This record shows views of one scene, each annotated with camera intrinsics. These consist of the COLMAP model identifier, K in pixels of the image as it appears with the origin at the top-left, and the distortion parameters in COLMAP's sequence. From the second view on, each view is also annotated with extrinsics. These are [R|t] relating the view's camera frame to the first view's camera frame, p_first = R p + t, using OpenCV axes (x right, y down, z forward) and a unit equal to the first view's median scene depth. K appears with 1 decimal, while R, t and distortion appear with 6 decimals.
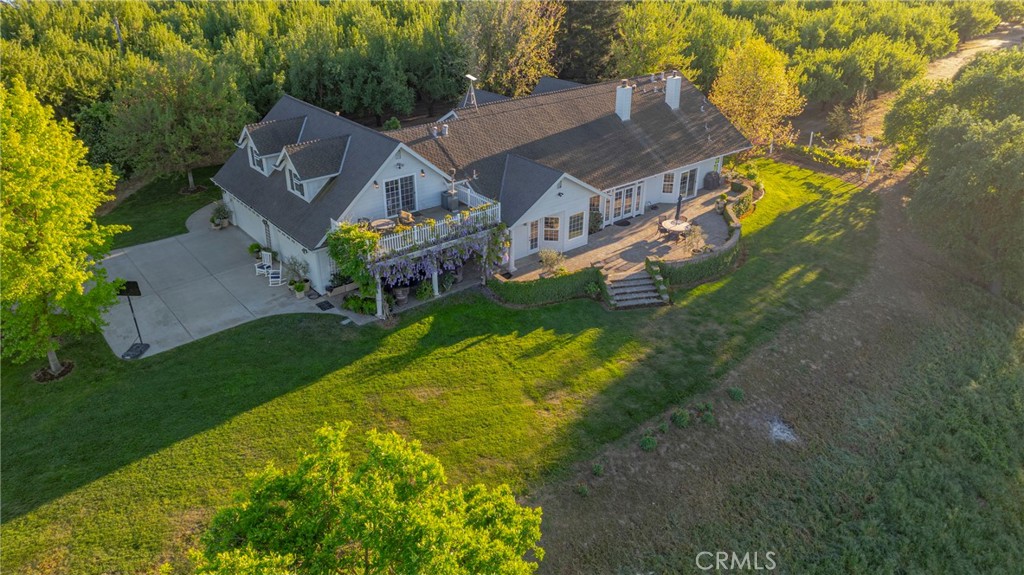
lens RADIAL K [[722.4, 0, 512.0], [0, 722.4, 287.5], [0, 0, 1]] dist [-0.025078, -0.000389]
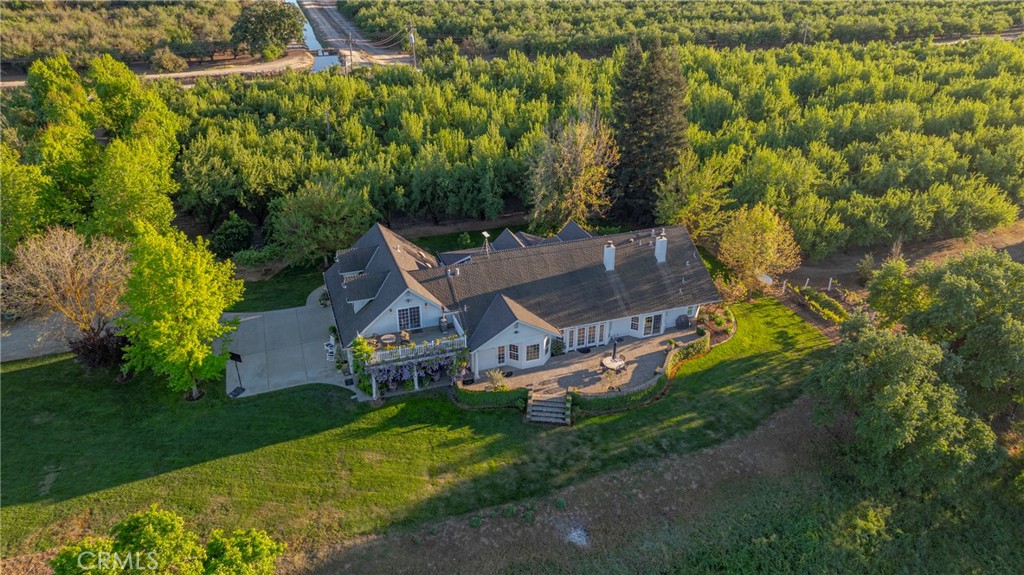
lens RADIAL K [[722.4, 0, 512.0], [0, 722.4, 287.5], [0, 0, 1]] dist [-0.025078, -0.000389]
pose [[0.936908, 0.156462, -0.312607, 0.511169], [-0.153629, 0.987549, 0.033837, -0.273562], [0.314009, 0.016323, 0.949280, -0.378414]]
